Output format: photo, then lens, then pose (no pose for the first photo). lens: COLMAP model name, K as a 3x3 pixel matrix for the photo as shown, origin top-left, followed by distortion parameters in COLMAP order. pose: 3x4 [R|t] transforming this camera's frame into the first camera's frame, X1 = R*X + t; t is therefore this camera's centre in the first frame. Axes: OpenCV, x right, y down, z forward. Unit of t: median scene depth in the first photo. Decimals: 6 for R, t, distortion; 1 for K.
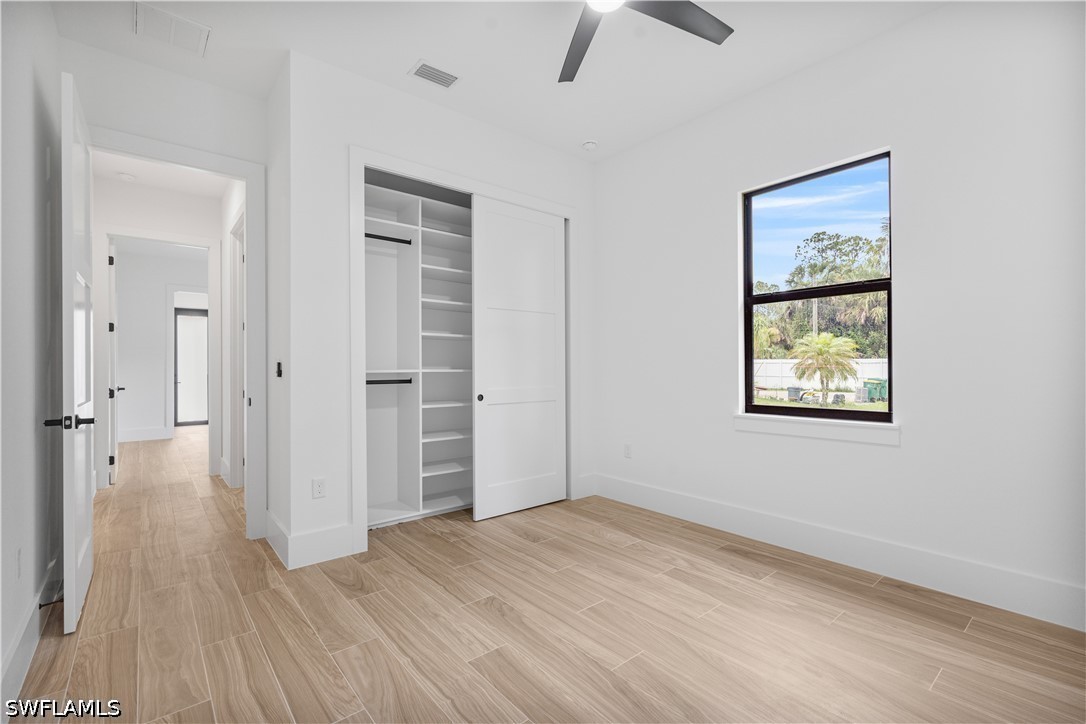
lens RADIAL K [[471.2, 0, 543.2], [0, 471.2, 367.0], [0, 0, 1]] dist [0.001762, -0.000307]
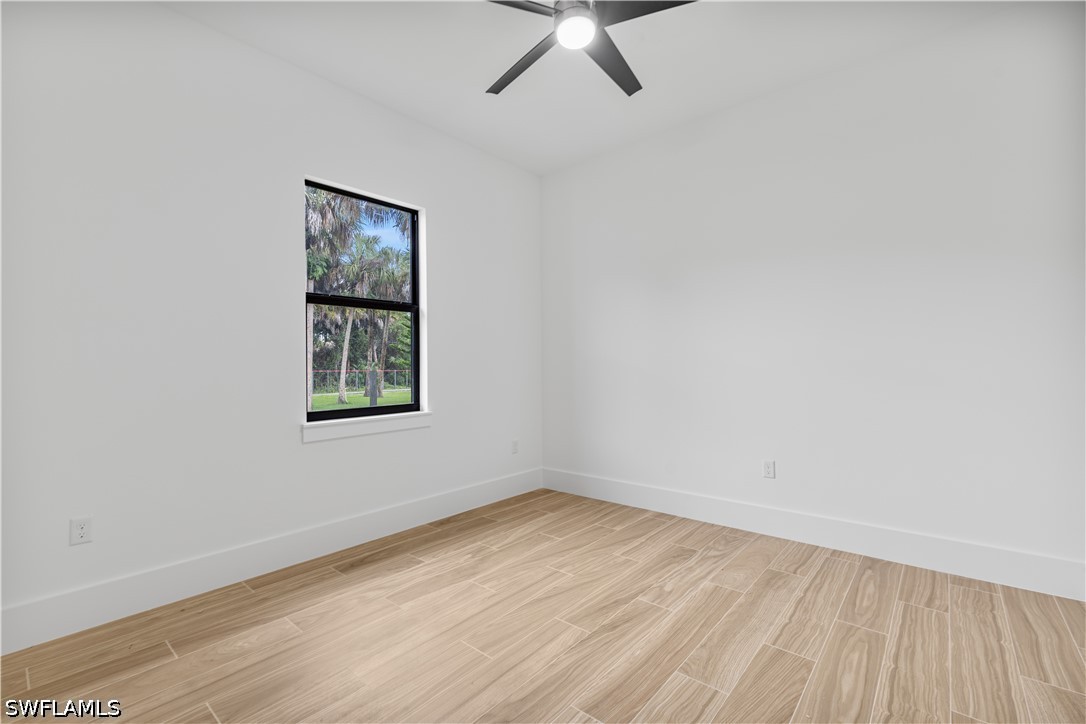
lens RADIAL K [[471.2, 0, 543.2], [0, 471.2, 367.0], [0, 0, 1]] dist [0.001762, -0.000307]
pose [[-0.157162, 0.004002, 0.987565, -0.645651], [0.013789, 0.999903, -0.001858, 0.004225], [-0.987477, 0.013326, -0.157202, 0.864301]]
